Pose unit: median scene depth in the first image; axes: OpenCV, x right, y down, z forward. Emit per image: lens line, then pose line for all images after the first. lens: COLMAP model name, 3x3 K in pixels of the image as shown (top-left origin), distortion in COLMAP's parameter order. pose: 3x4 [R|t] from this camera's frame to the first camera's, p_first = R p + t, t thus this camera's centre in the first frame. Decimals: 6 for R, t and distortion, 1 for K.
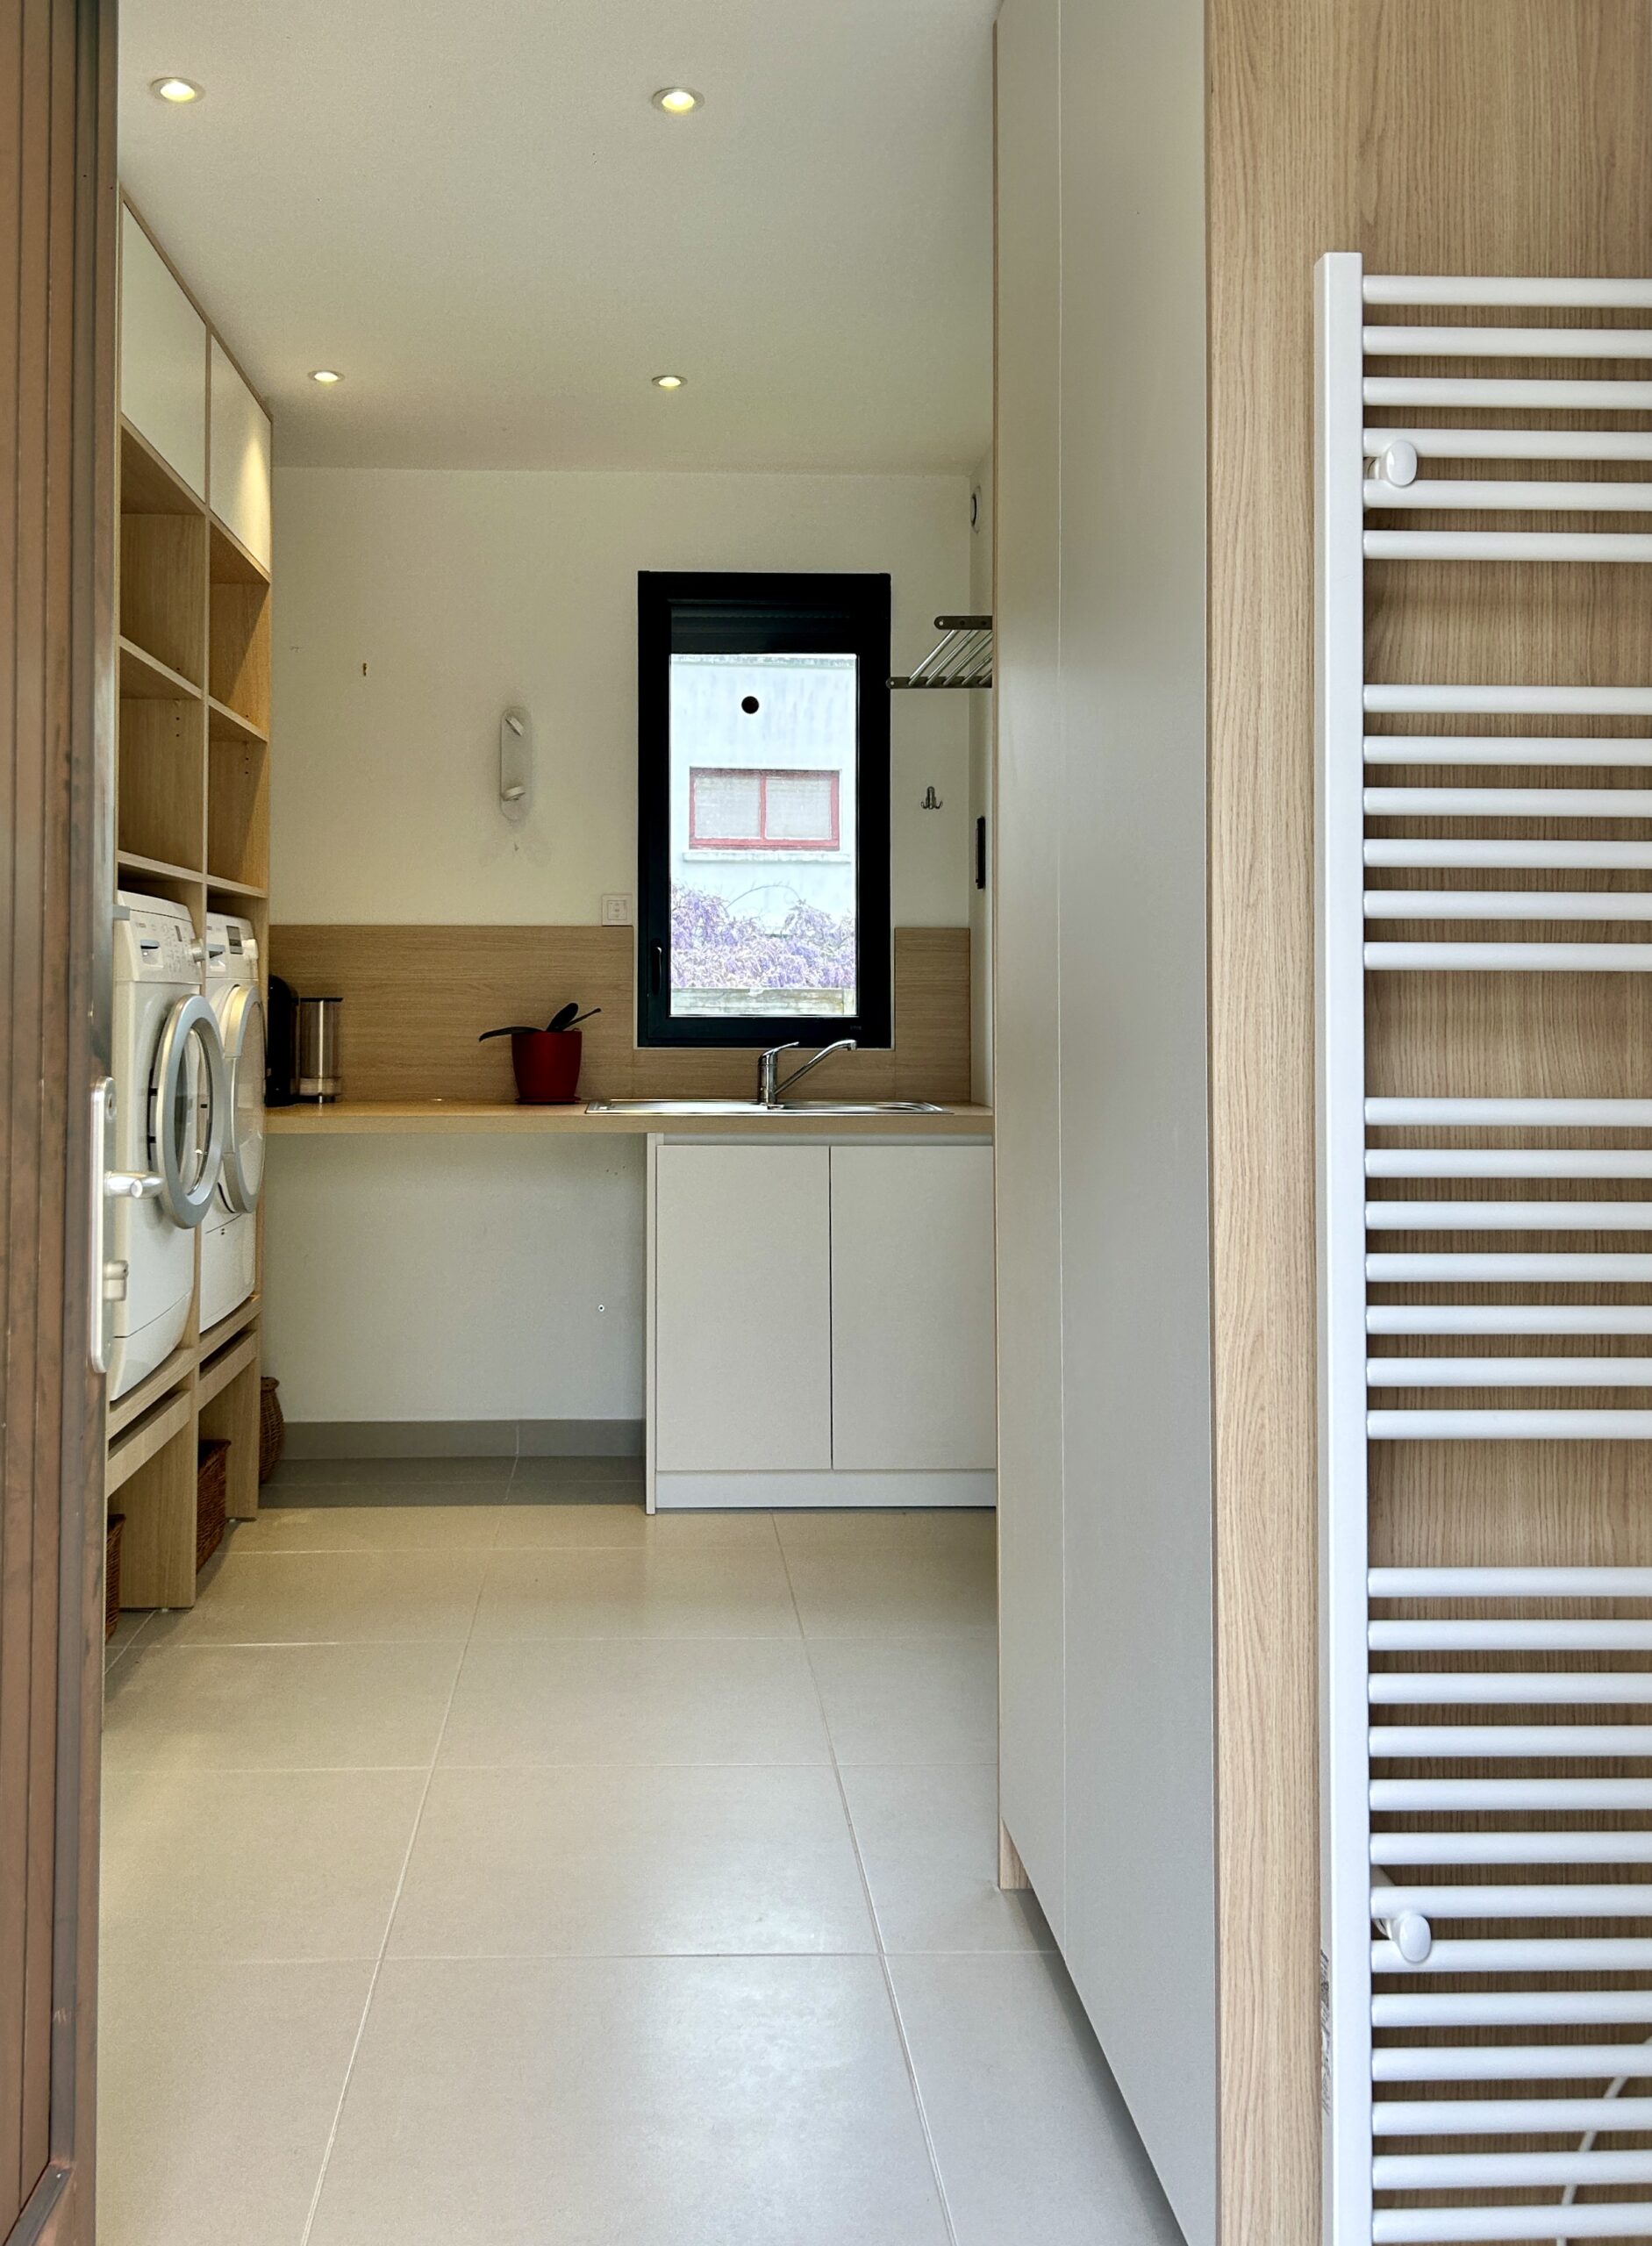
lens RADIAL K [[2063.2, 0, 734.2], [0, 2063.2, 915.7], [0, 0, 1]] dist [0.018854, 0.004119]
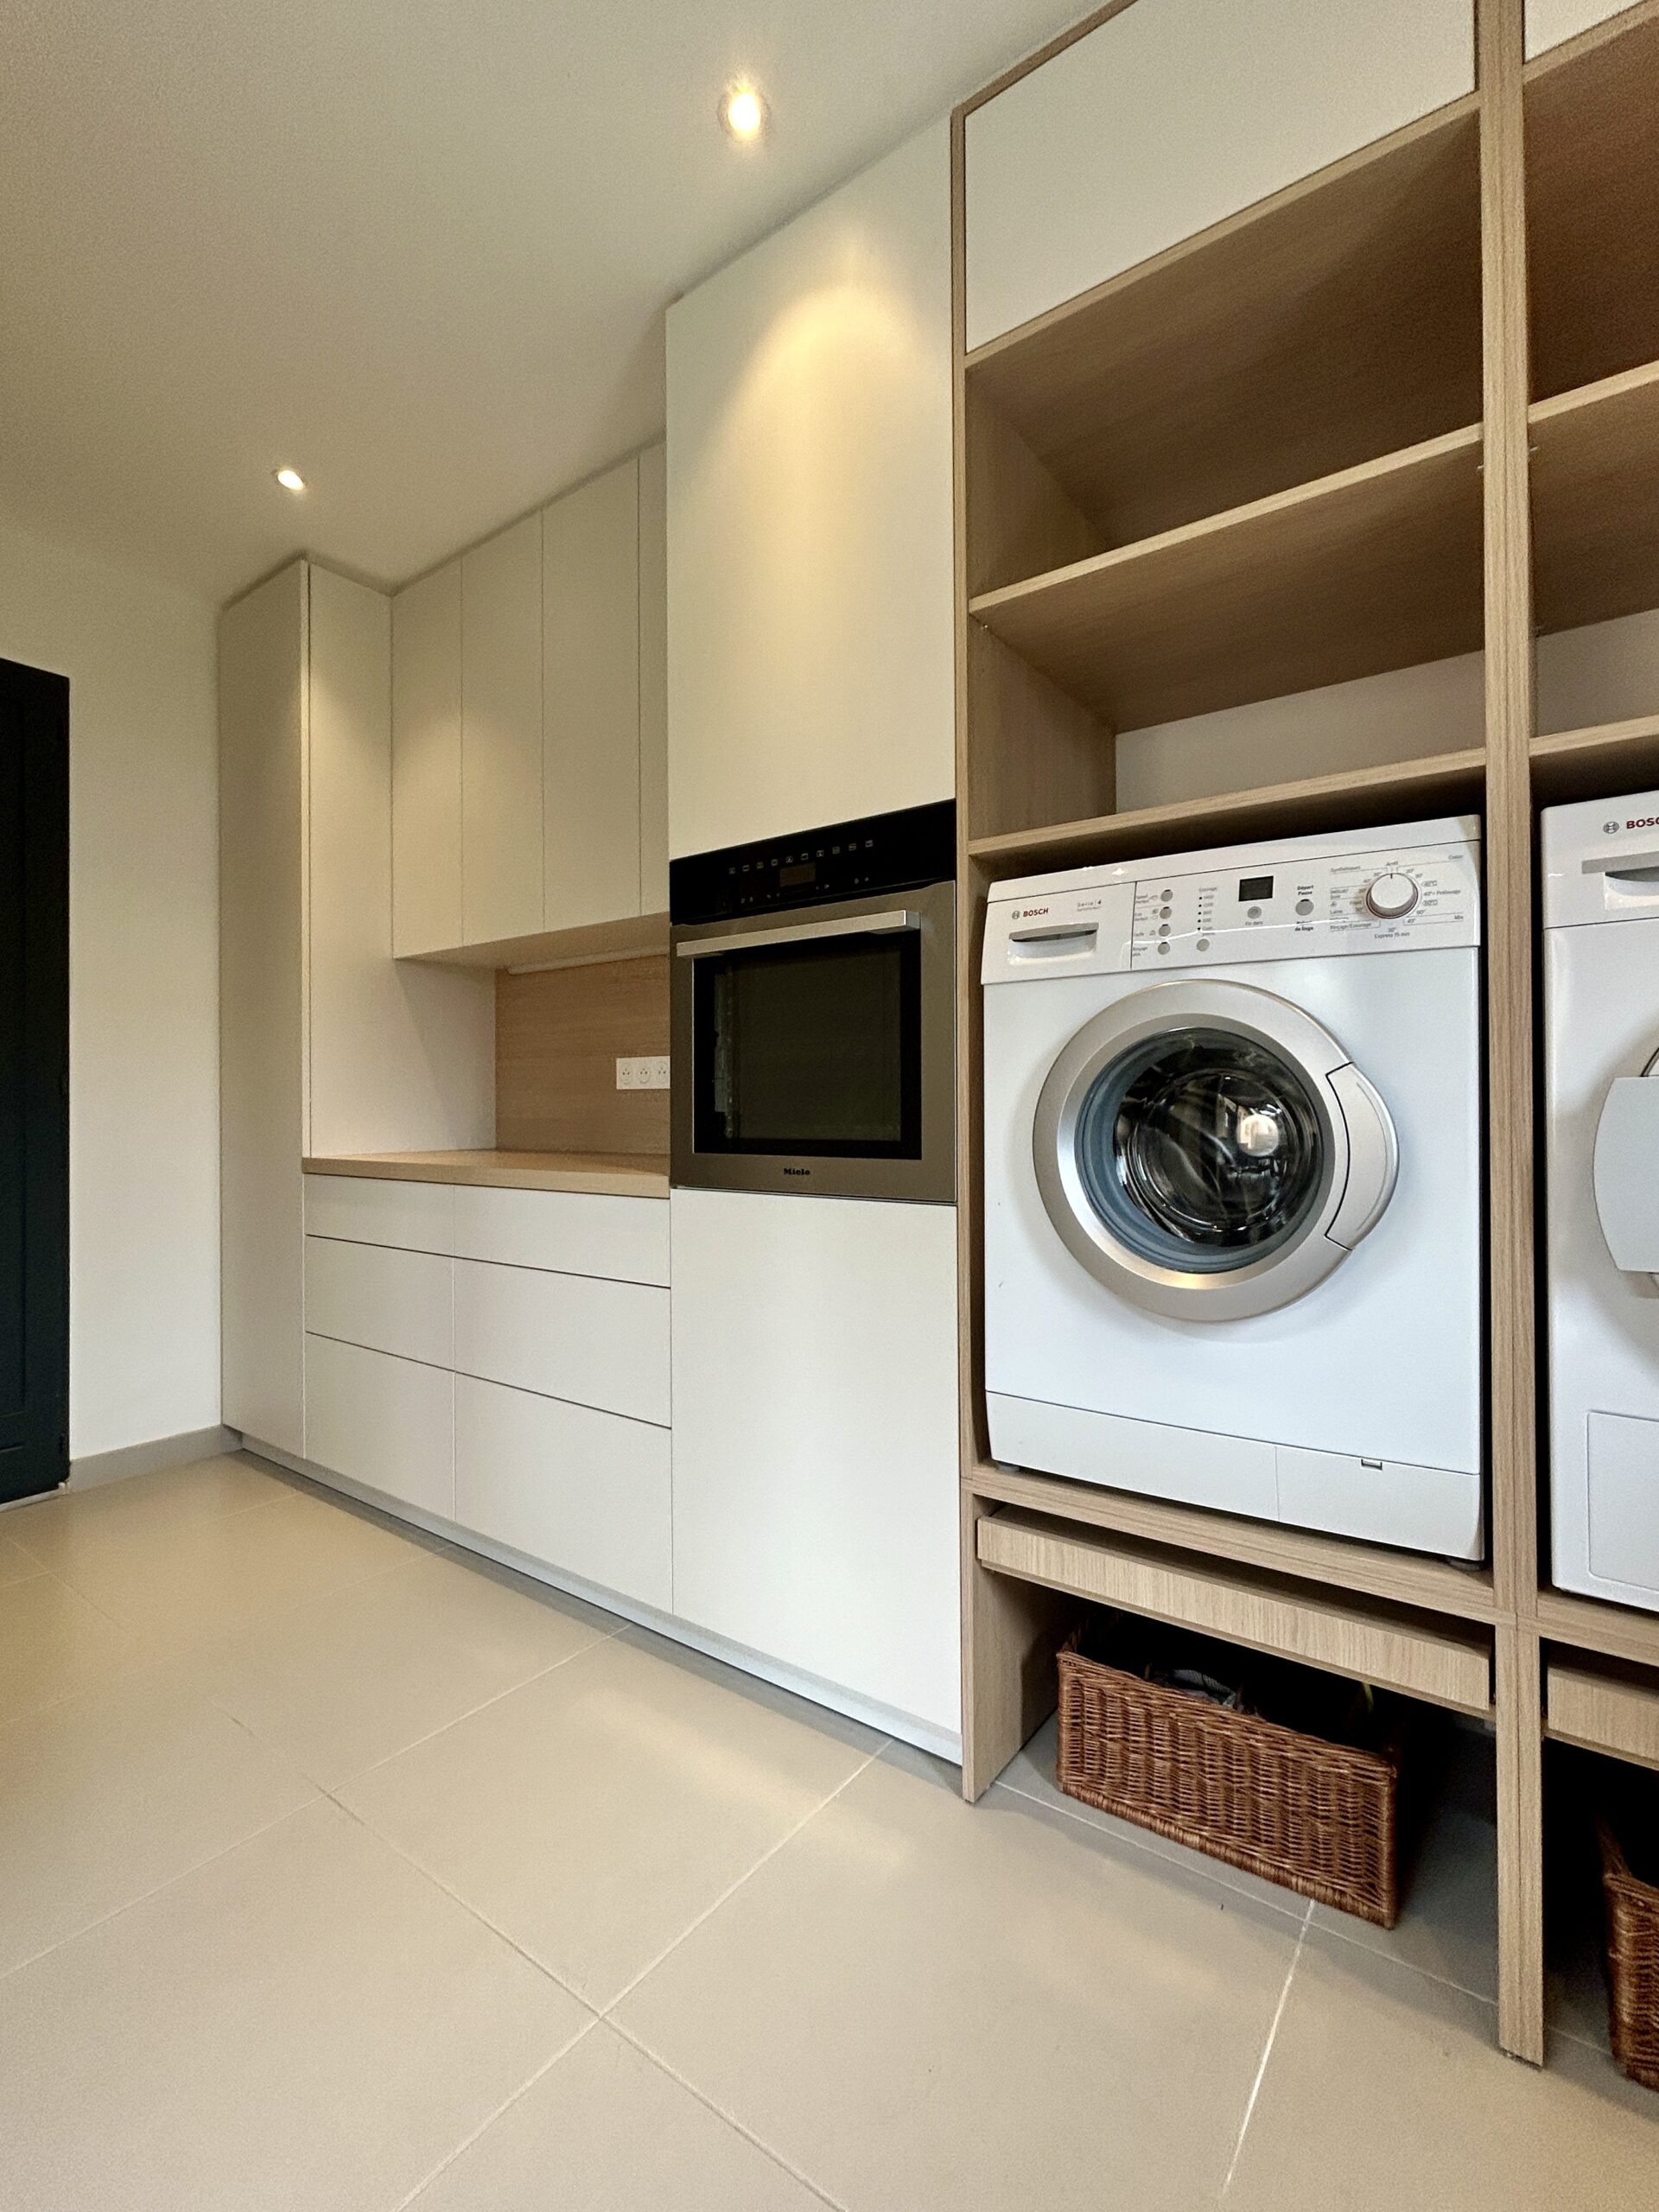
lens RADIAL K [[992.5, 0, 829.5], [0, 992.5, 1106.0], [0, 0, 1]] dist [-0.013803, 0.000066]
pose [[-0.634275, -0.000939, -0.773107, 0.048657], [0.030711, 0.999179, -0.026409, 0.063751], [0.772498, -0.040493, -0.633725, 0.837921]]
